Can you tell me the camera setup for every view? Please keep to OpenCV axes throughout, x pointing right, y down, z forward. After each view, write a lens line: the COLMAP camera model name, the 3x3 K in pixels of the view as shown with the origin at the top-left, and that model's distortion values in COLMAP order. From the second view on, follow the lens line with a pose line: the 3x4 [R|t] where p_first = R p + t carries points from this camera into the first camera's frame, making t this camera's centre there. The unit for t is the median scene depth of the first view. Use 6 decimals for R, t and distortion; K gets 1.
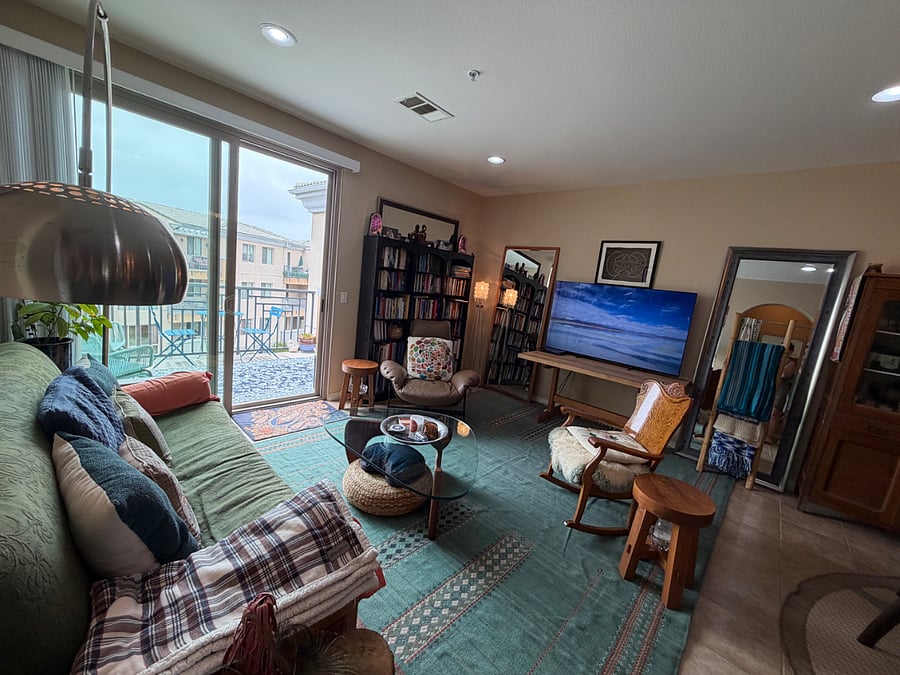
lens RADIAL K [[358.6, 0, 447.0], [0, 358.6, 337.7], [0, 0, 1]] dist [0.000768, -0.000216]
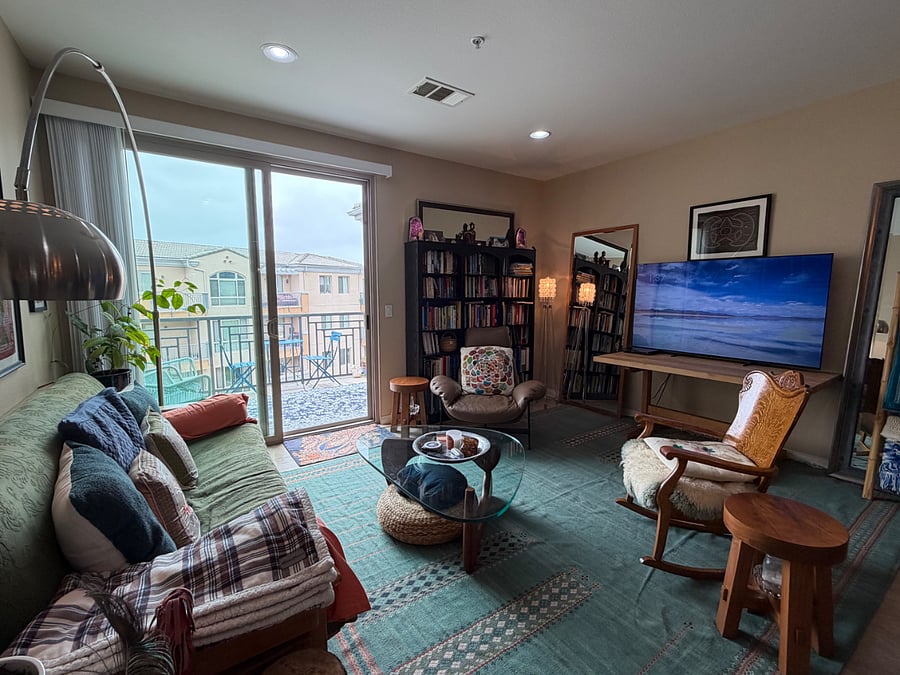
lens RADIAL K [[405.7, 0, 449.3], [0, 405.7, 338.0], [0, 0, 1]] dist [0.000538, -0.000071]
pose [[0.970334, -0.090561, -0.224165, 0.121864], [0.078987, 0.995063, -0.060093, 0.042447], [0.228500, 0.040604, 0.972697, 0.020883]]
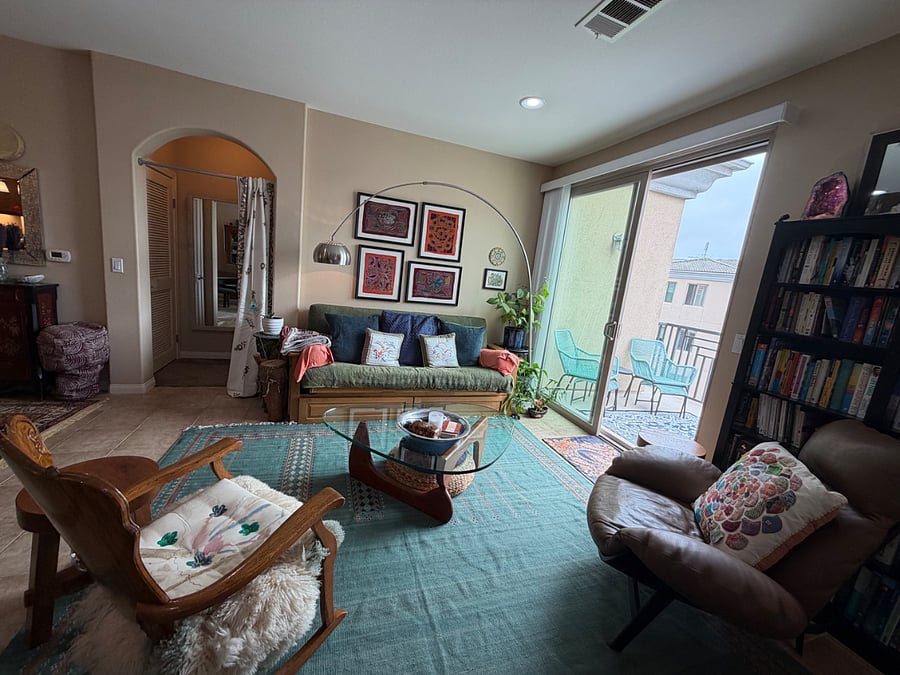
lens RADIAL K [[358.6, 0, 447.0], [0, 358.6, 337.7], [0, 0, 1]] dist [0.000768, -0.000216]
pose [[-0.457384, -0.010619, -0.889206, 0.583607], [-0.300055, 0.943131, 0.143077, -0.079460], [0.837118, 0.332252, -0.434559, 1.103657]]
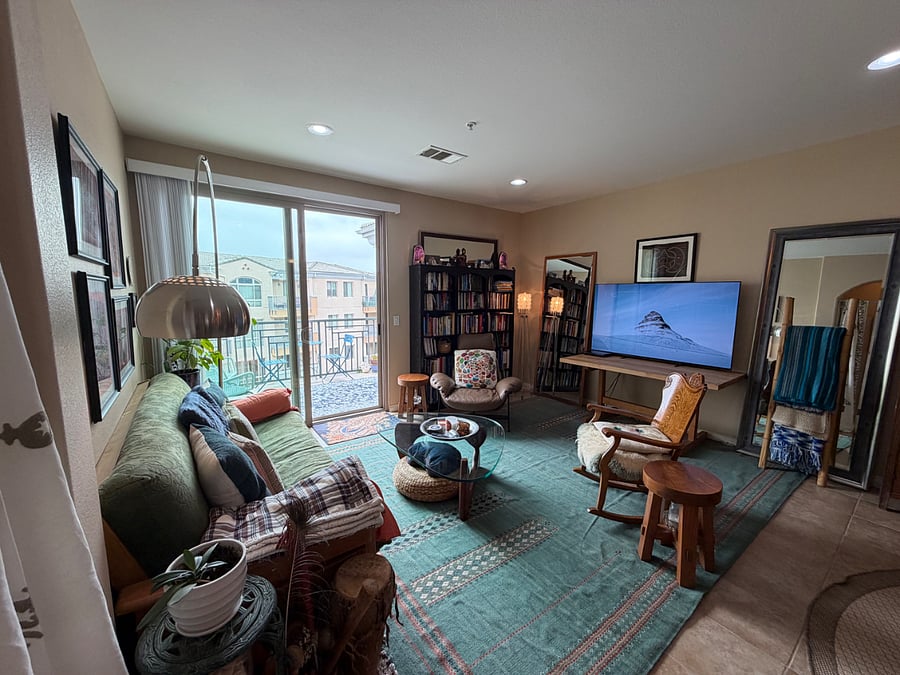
lens RADIAL K [[358.6, 0, 447.0], [0, 358.6, 337.7], [0, 0, 1]] dist [0.000768, -0.000216]
pose [[0.974830, -0.085461, -0.205918, 0.133846], [0.076102, 0.995692, -0.052965, 0.020136], [0.209558, 0.035961, 0.977135, -0.115296]]
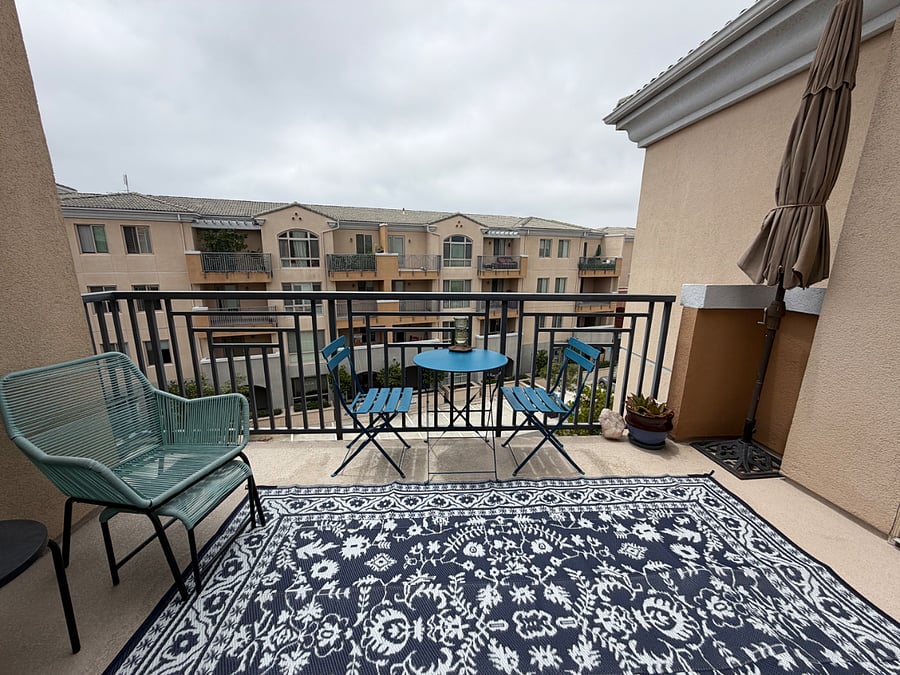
lens RADIAL K [[358.6, 0, 447.0], [0, 358.6, 337.7], [0, 0, 1]] dist [0.000768, -0.000216]
pose [[0.718843, 0.053009, -0.693149, -0.590943], [-0.037935, 0.998594, 0.037026, -0.194014], [0.694137, -0.000321, 0.719843, 1.170016]]
